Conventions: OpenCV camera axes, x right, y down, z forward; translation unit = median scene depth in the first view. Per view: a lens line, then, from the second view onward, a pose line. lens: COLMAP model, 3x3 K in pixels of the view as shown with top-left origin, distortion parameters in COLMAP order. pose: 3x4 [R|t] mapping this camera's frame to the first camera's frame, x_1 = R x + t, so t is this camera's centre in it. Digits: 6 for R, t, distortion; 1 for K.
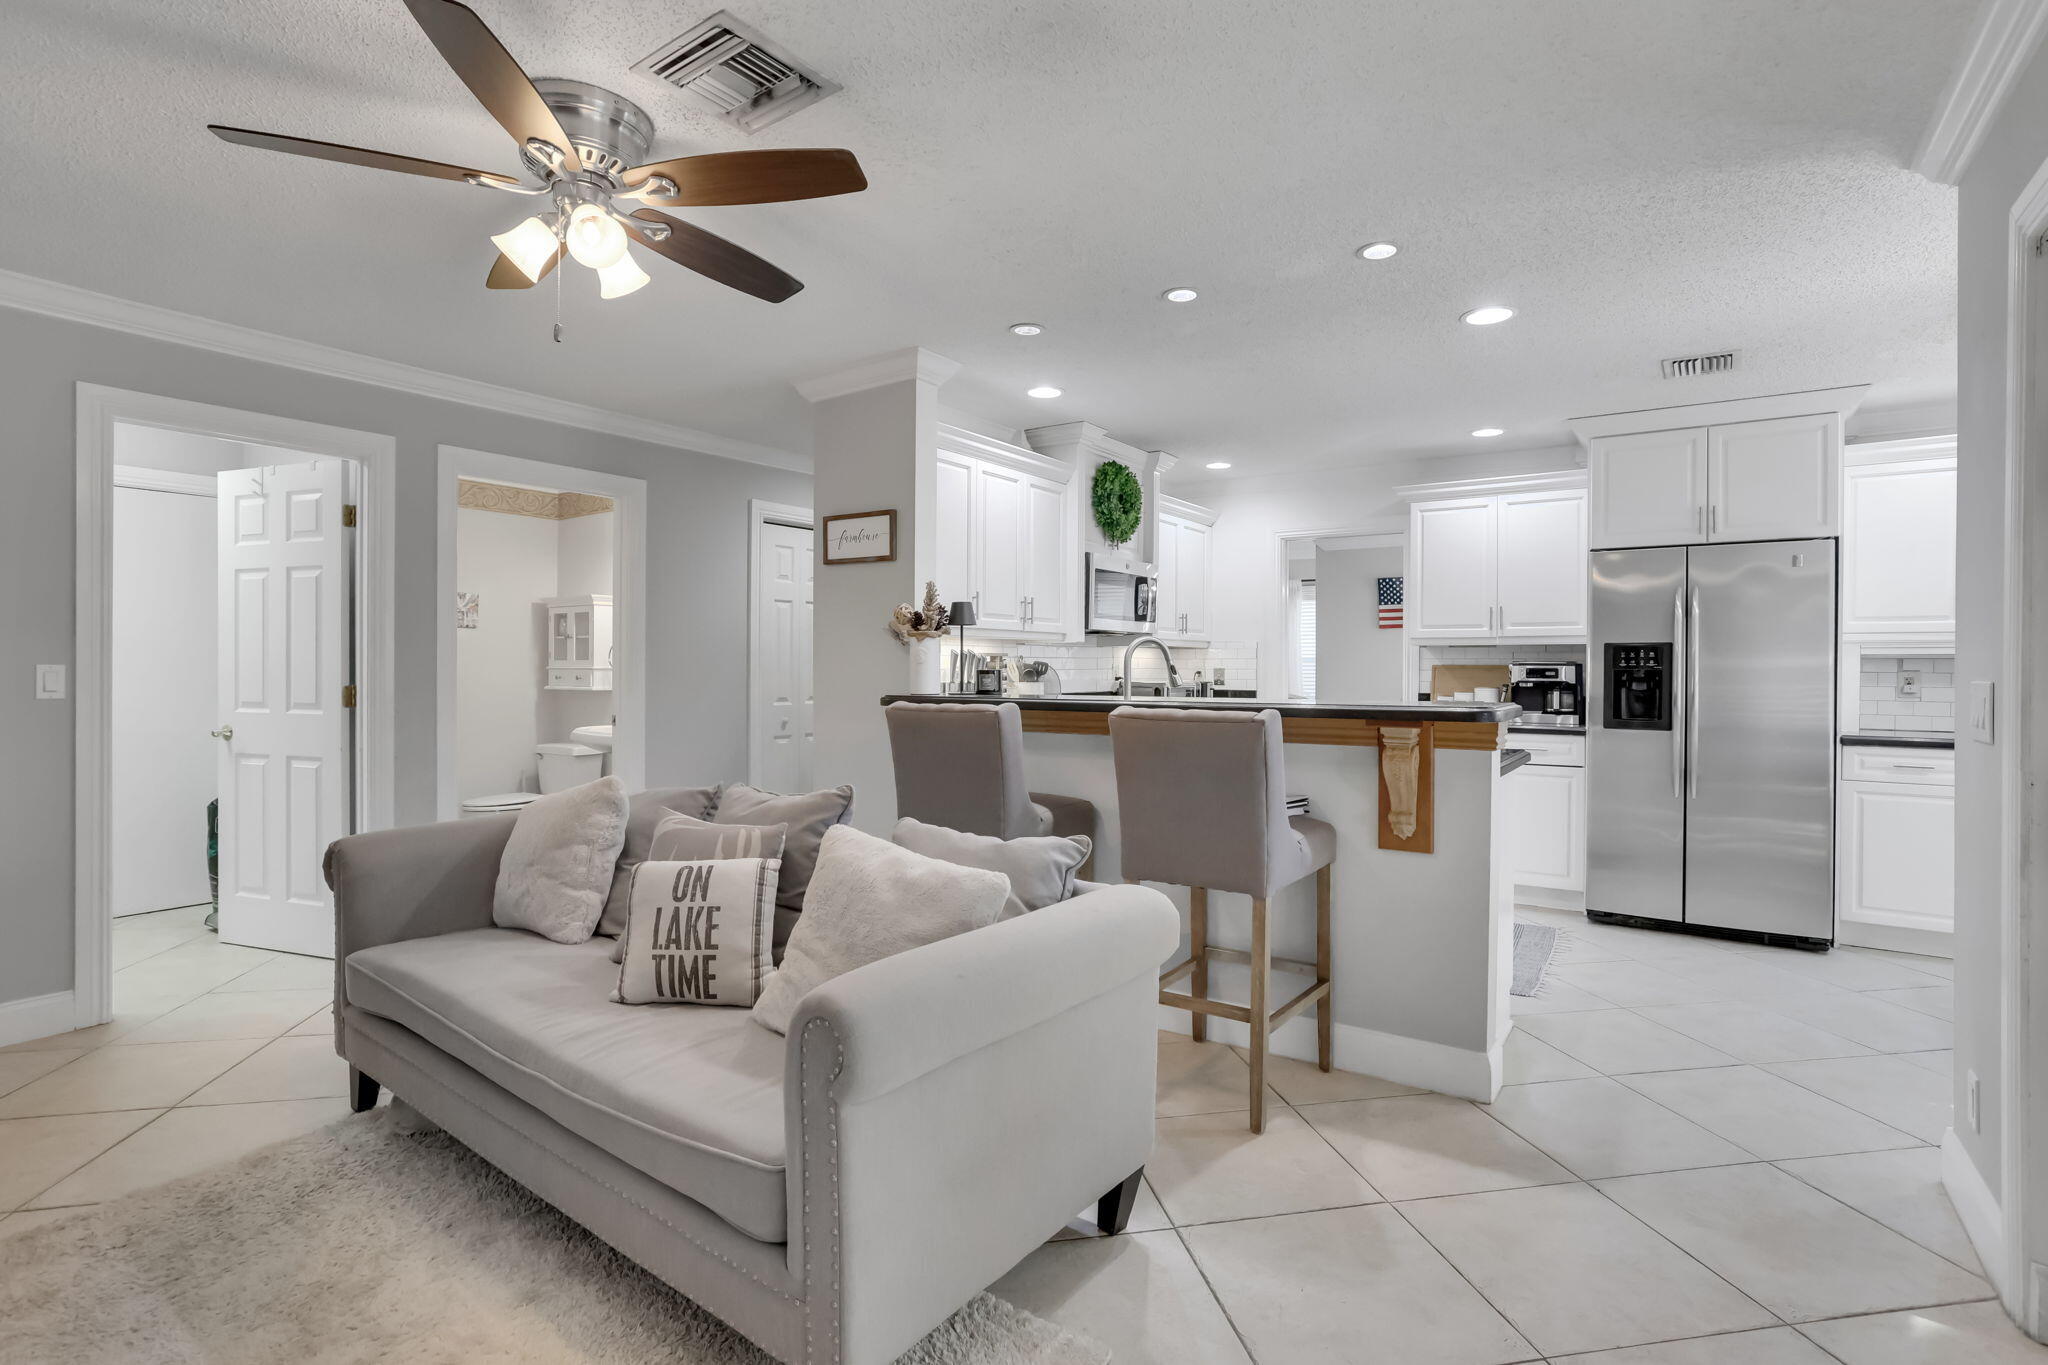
lens RADIAL K [[992.3, 0, 1032.4], [0, 992.3, 664.4], [0, 0, 1]] dist [-0.062660, 0.032421]
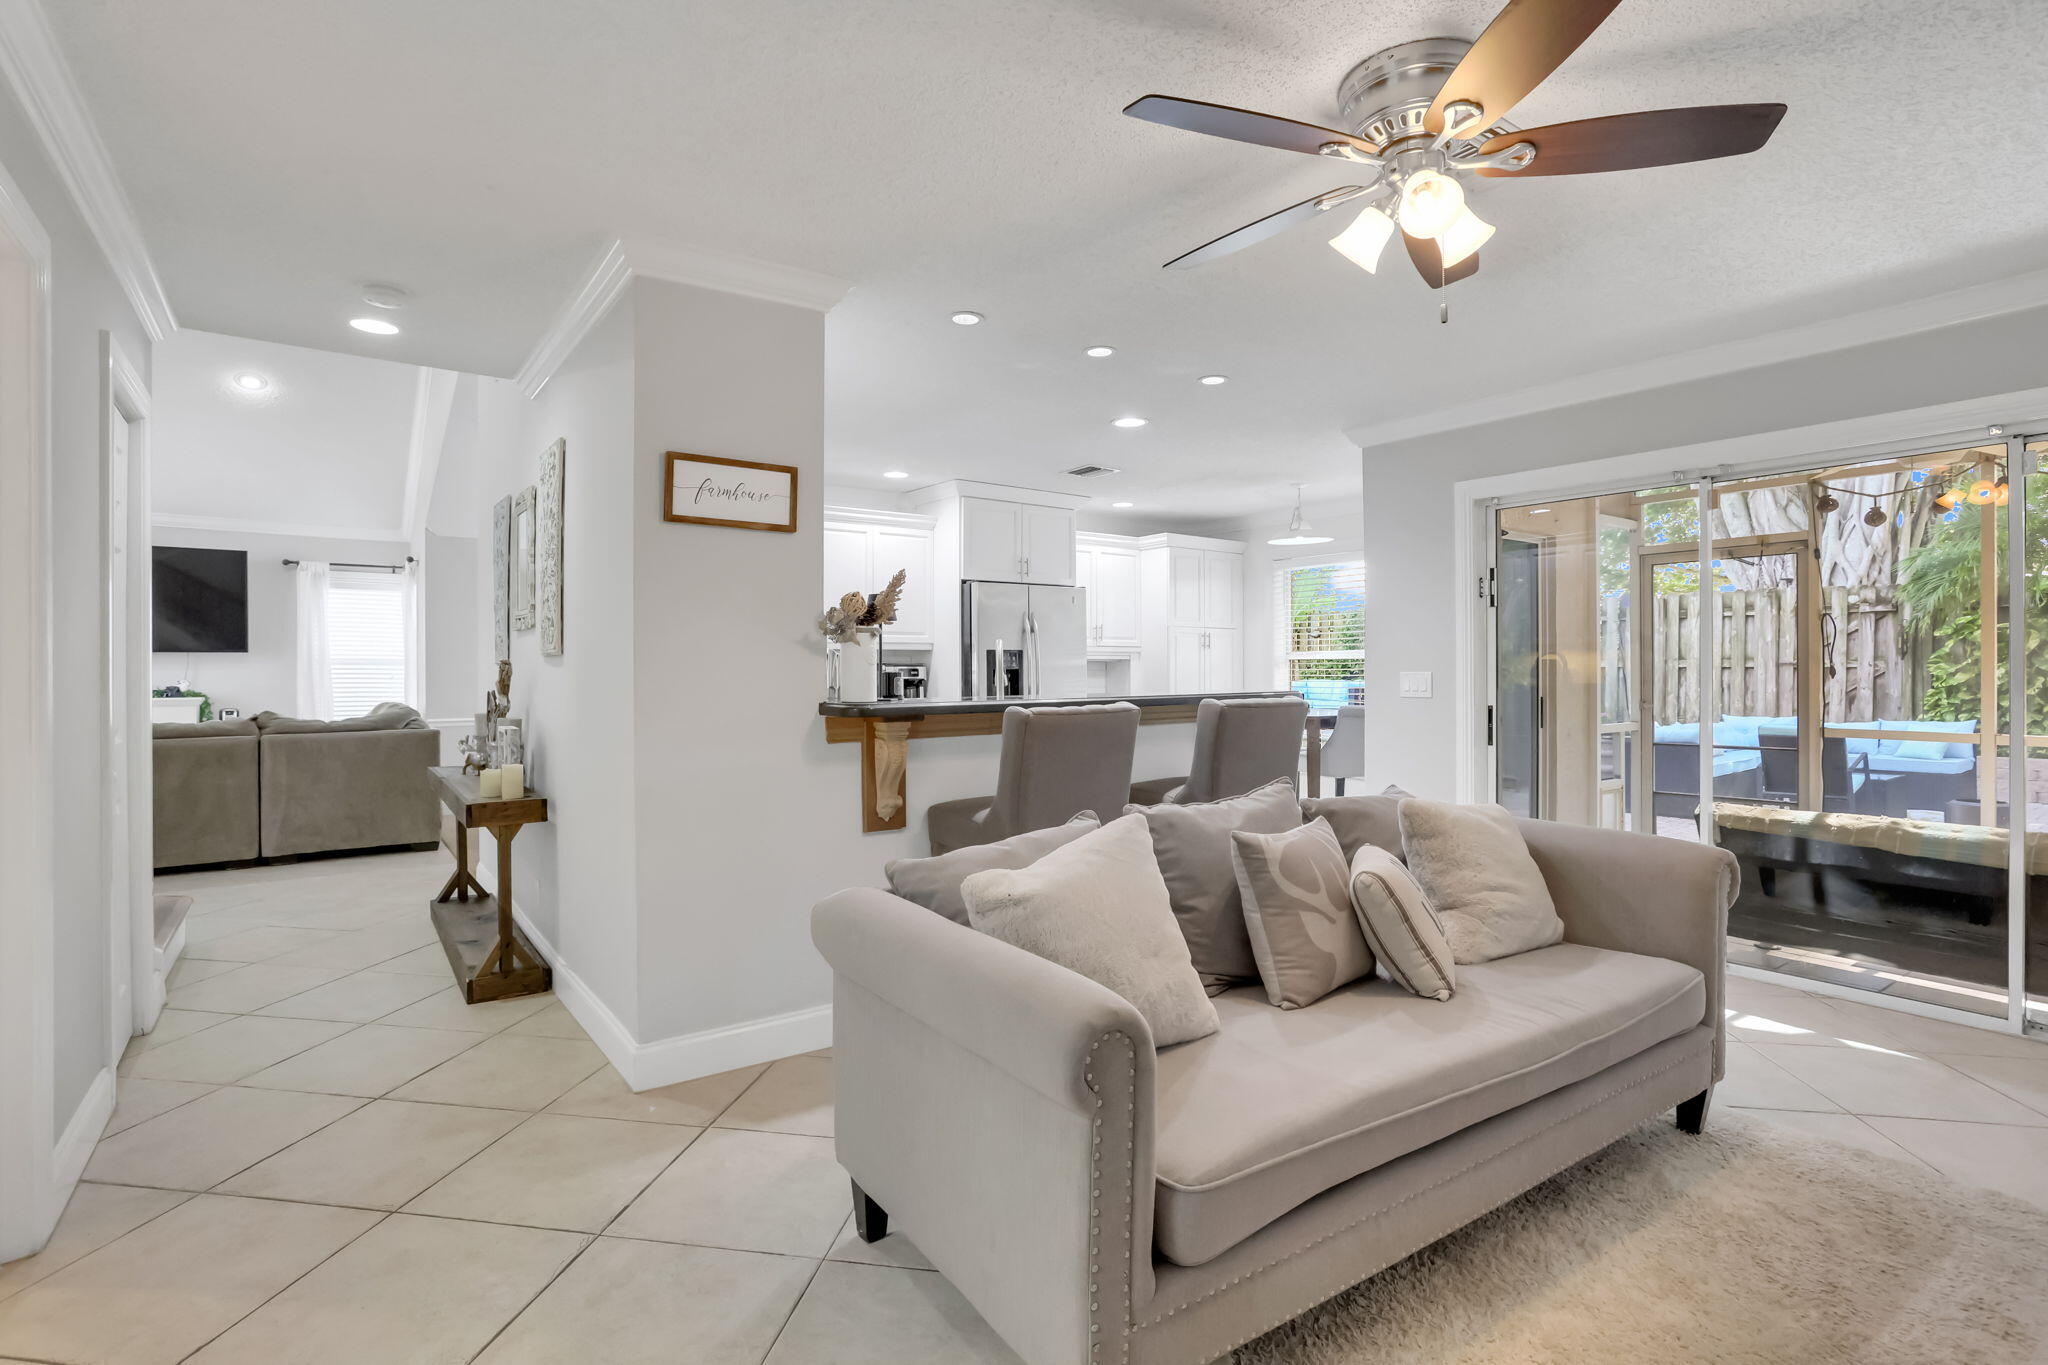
lens RADIAL K [[992.3, 0, 1032.4], [0, 992.3, 664.4], [0, 0, 1]] dist [-0.062660, 0.032421]
pose [[0.319574, 0.000821, 0.947561, -0.730901], [-0.002380, 0.999997, -0.000064, -0.000769], [-0.947558, -0.002235, 0.319575, 0.505022]]
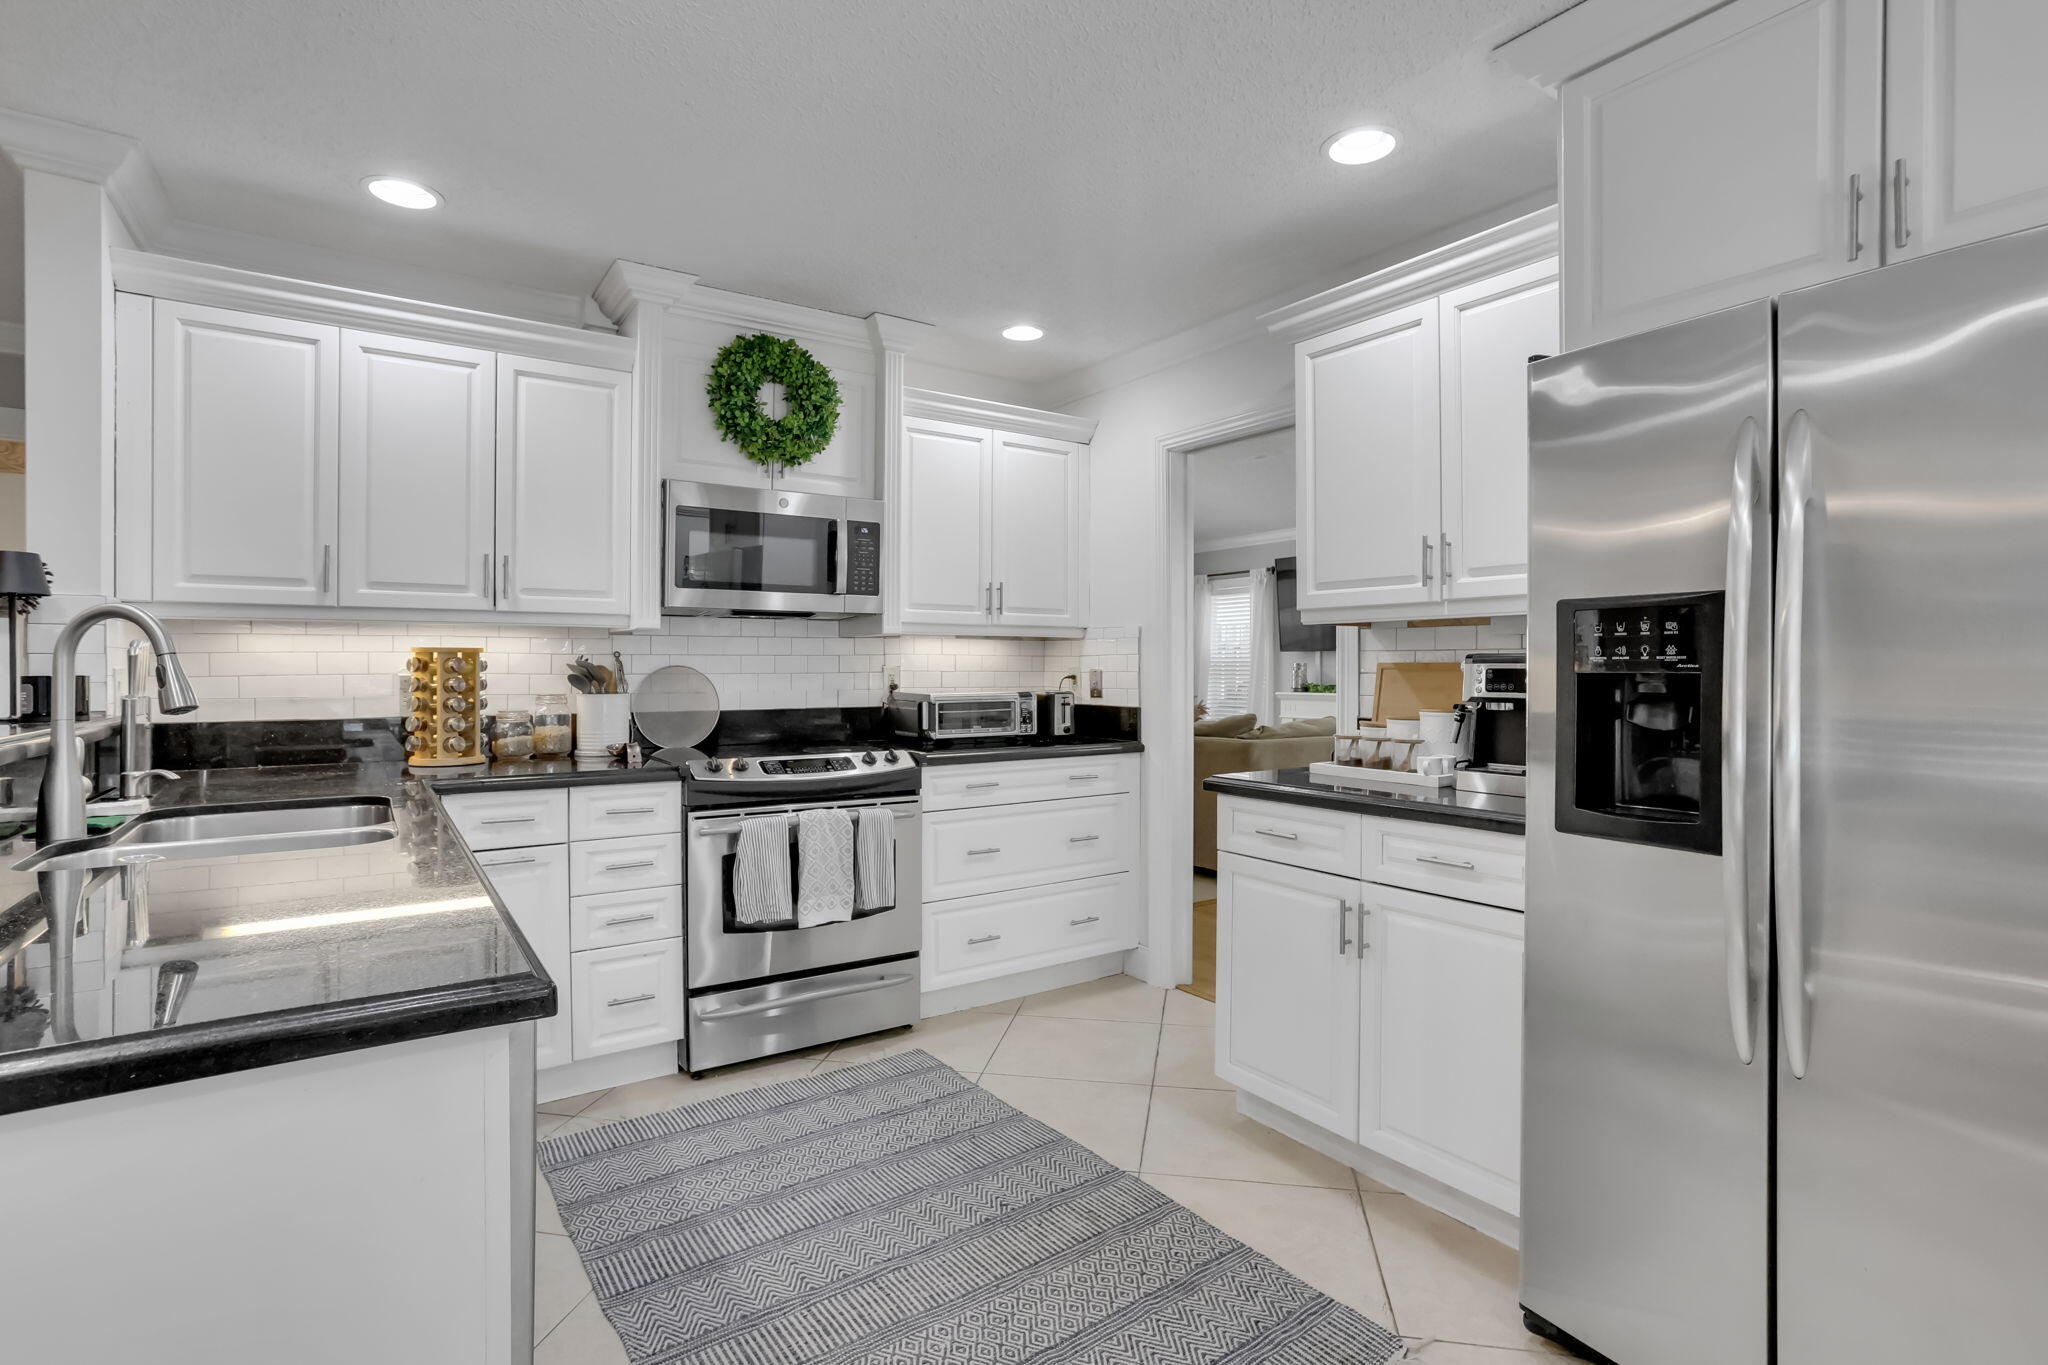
lens RADIAL K [[992.3, 0, 1032.4], [0, 992.3, 664.4], [0, 0, 1]] dist [-0.062660, 0.032421]
pose [[0.937234, -0.004923, -0.348668, 0.542032], [0.003840, 0.999985, -0.003797, 0.003096], [0.348681, 0.002219, 0.937239, 0.593347]]
